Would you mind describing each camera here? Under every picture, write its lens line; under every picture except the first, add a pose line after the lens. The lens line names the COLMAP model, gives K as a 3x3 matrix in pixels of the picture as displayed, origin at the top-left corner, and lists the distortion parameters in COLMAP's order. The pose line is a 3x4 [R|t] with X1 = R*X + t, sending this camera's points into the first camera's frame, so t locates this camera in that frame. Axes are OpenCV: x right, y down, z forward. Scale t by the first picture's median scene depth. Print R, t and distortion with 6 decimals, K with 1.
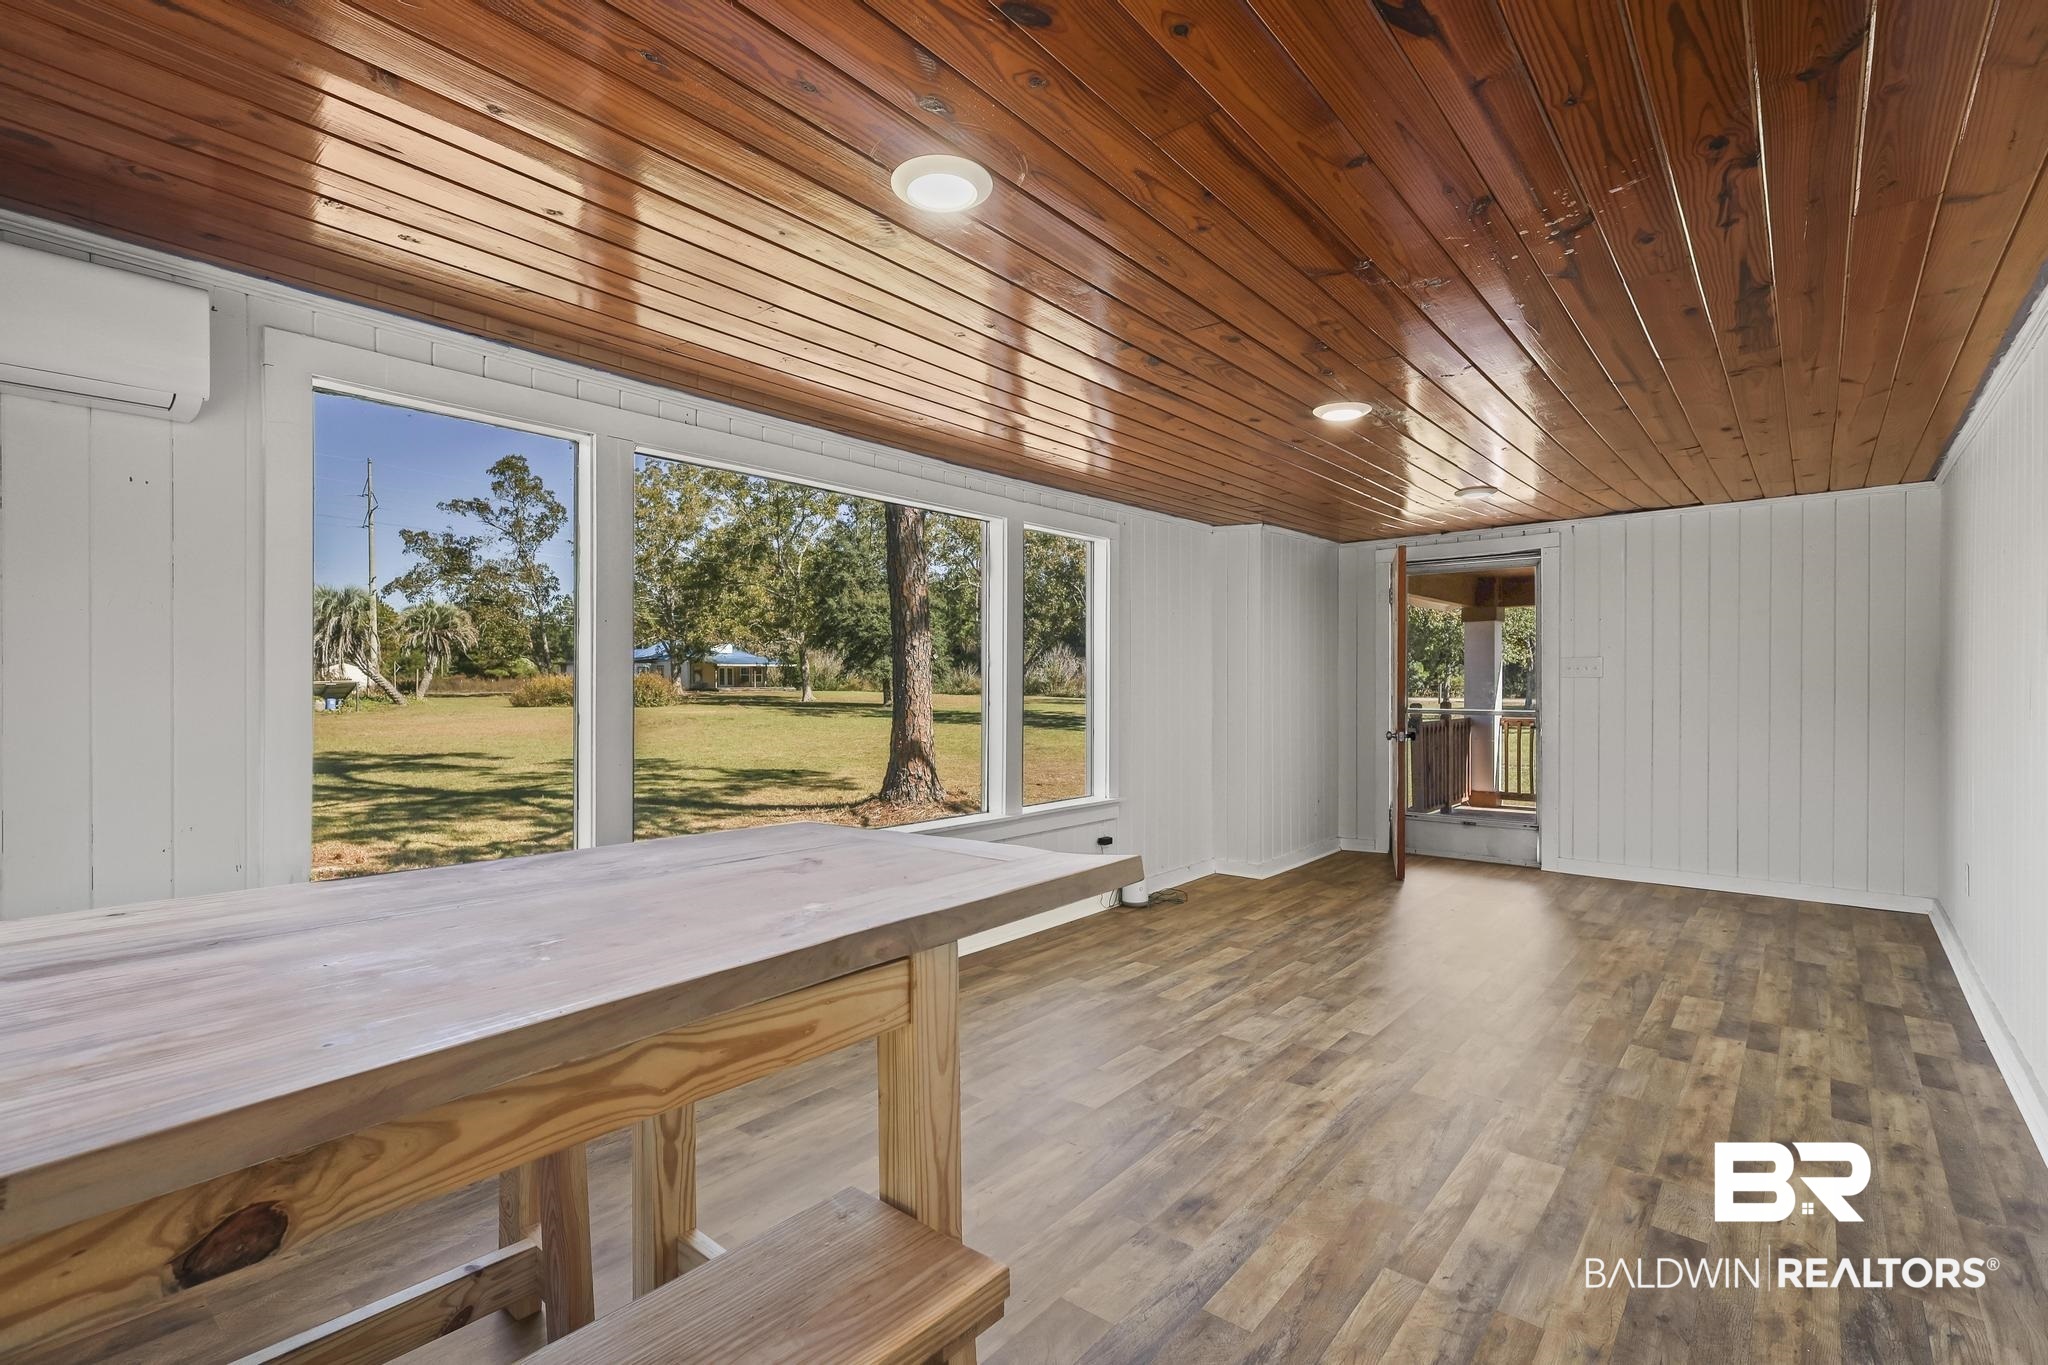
lens RADIAL K [[952.2, 0, 1019.4], [0, 952.2, 676.5], [0, 0, 1]] dist [0.000015, 0.000060]
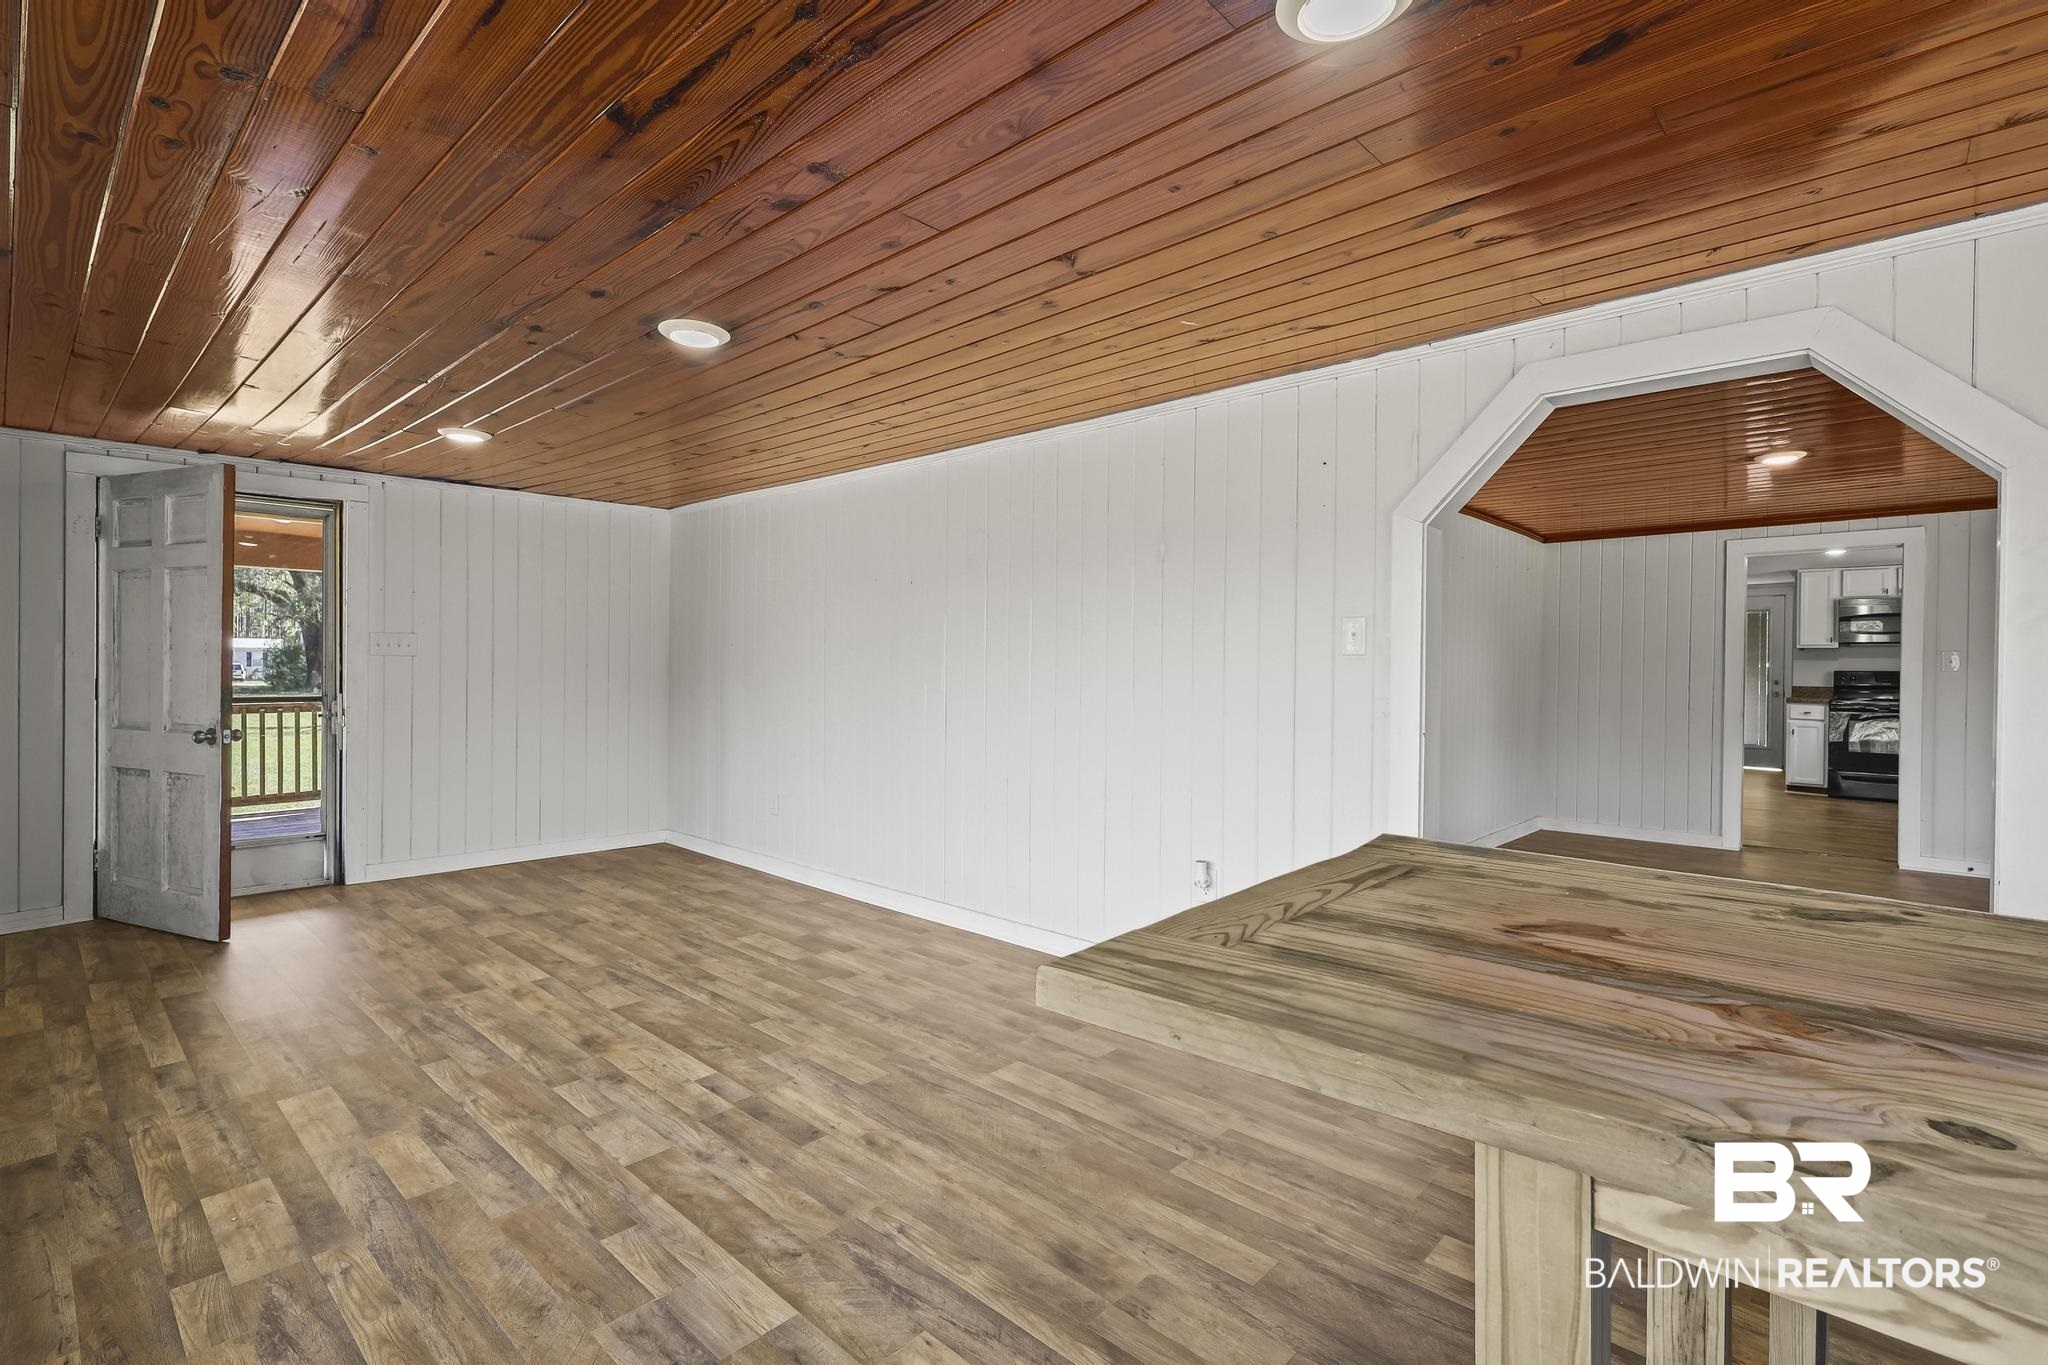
lens RADIAL K [[934.4, 0, 1024.0], [0, 934.4, 682.5], [0, 0, 1]] dist [0.001194, 0.000661]
pose [[0.051043, -0.014301, 0.998594, -0.439856], [-0.017756, 0.999726, 0.015225, 0.003300], [-0.998539, -0.018508, 0.050775, 0.651640]]
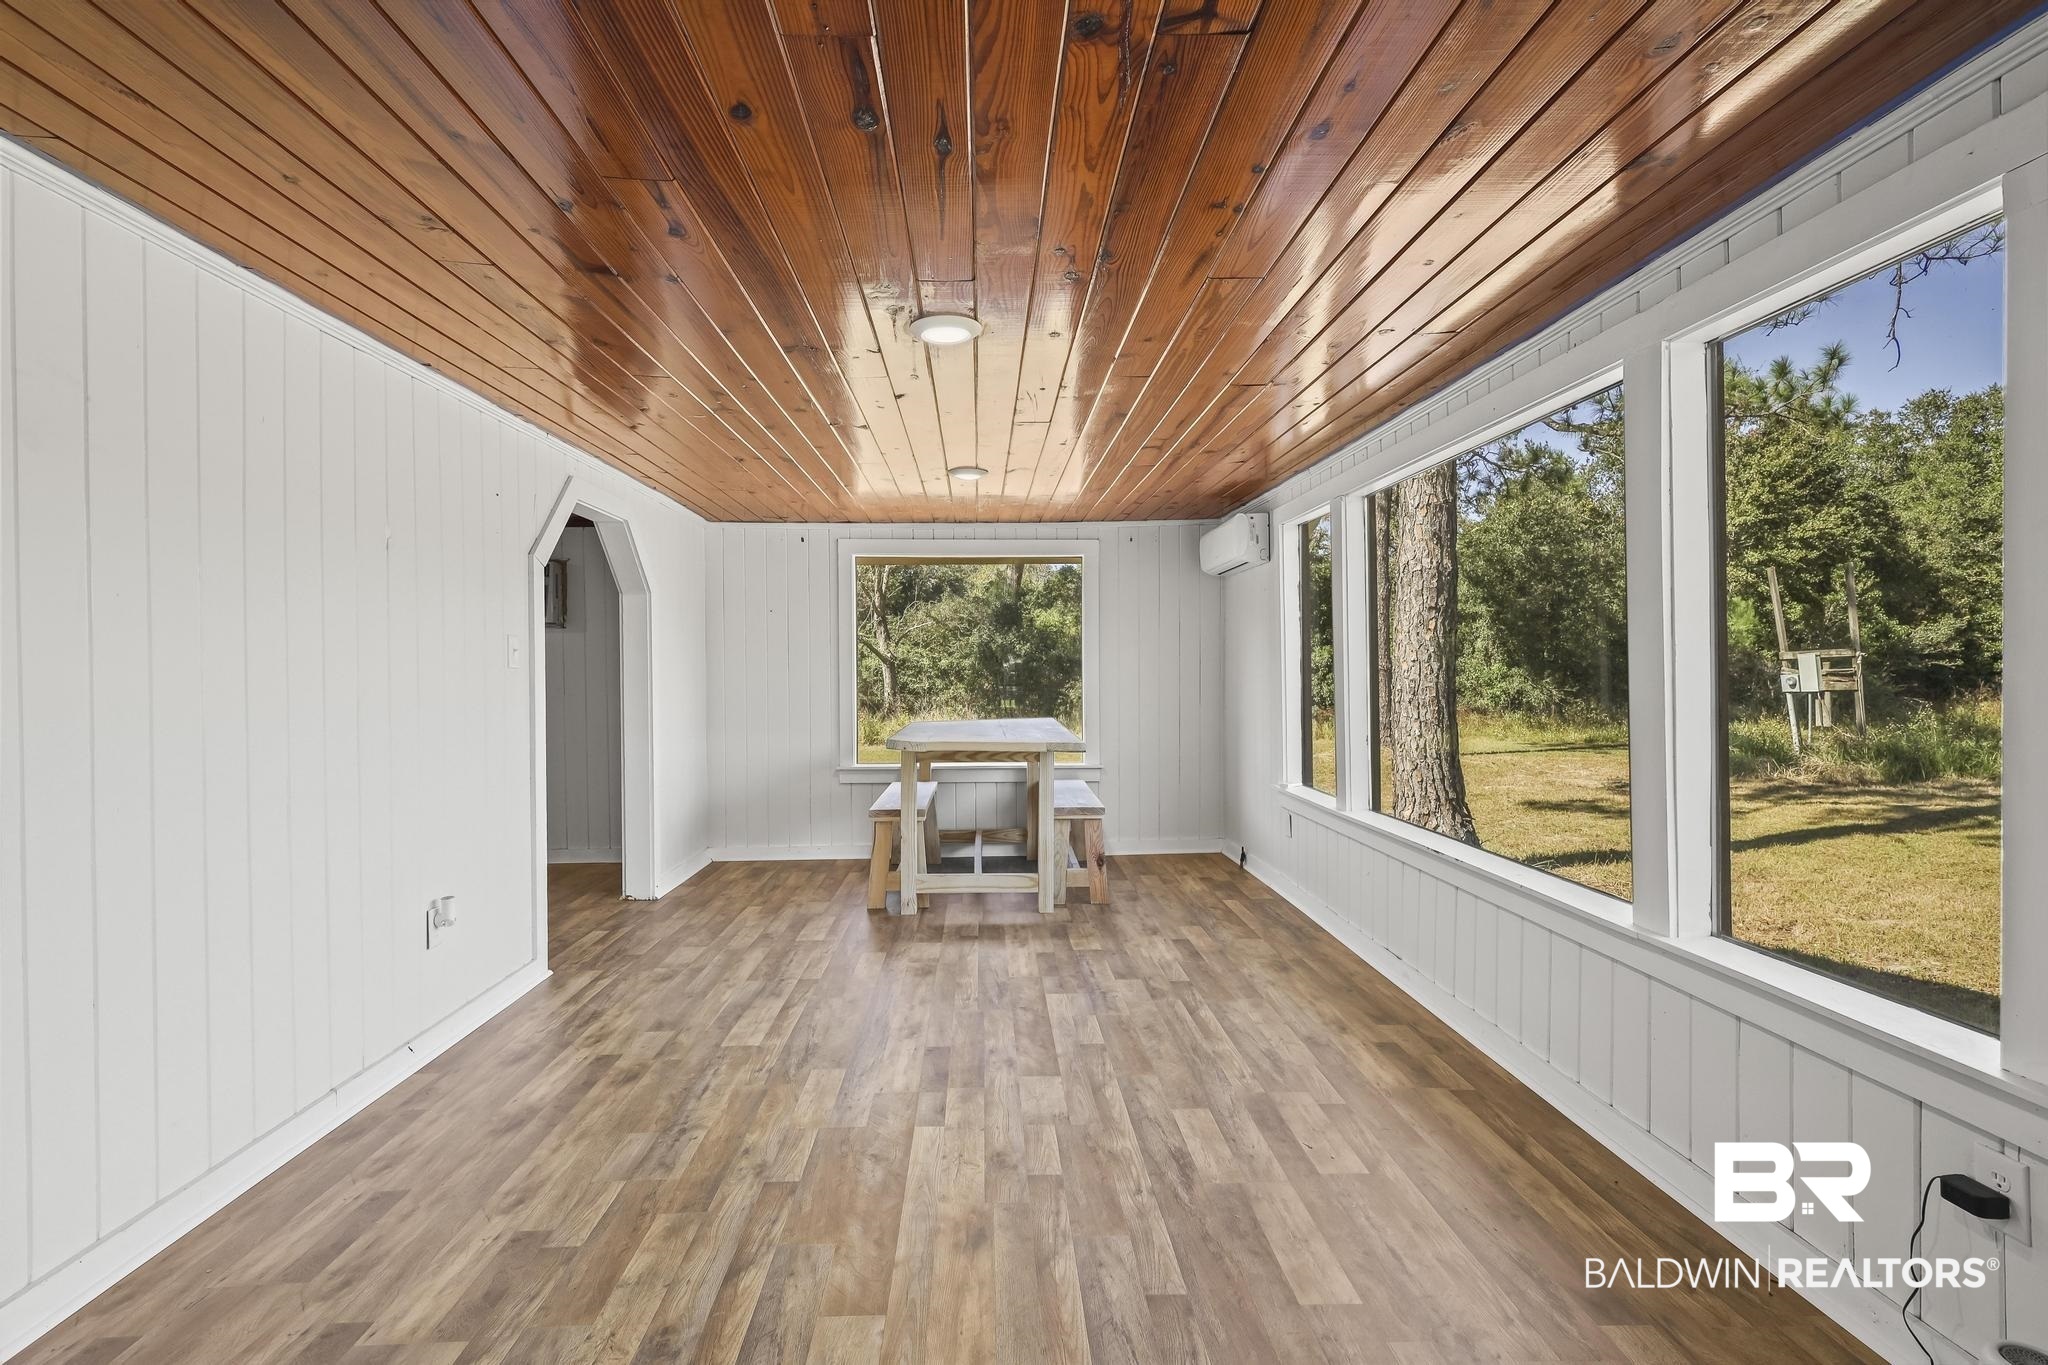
lens RADIAL K [[952.2, 0, 1019.4], [0, 952.2, 676.5], [0, 0, 1]] dist [0.000015, 0.000060]
pose [[-0.744272, 0.013016, -0.667749, 0.790014], [0.016114, 0.999869, 0.001529, 0.005073], [0.667682, -0.009623, -0.744385, 1.569911]]
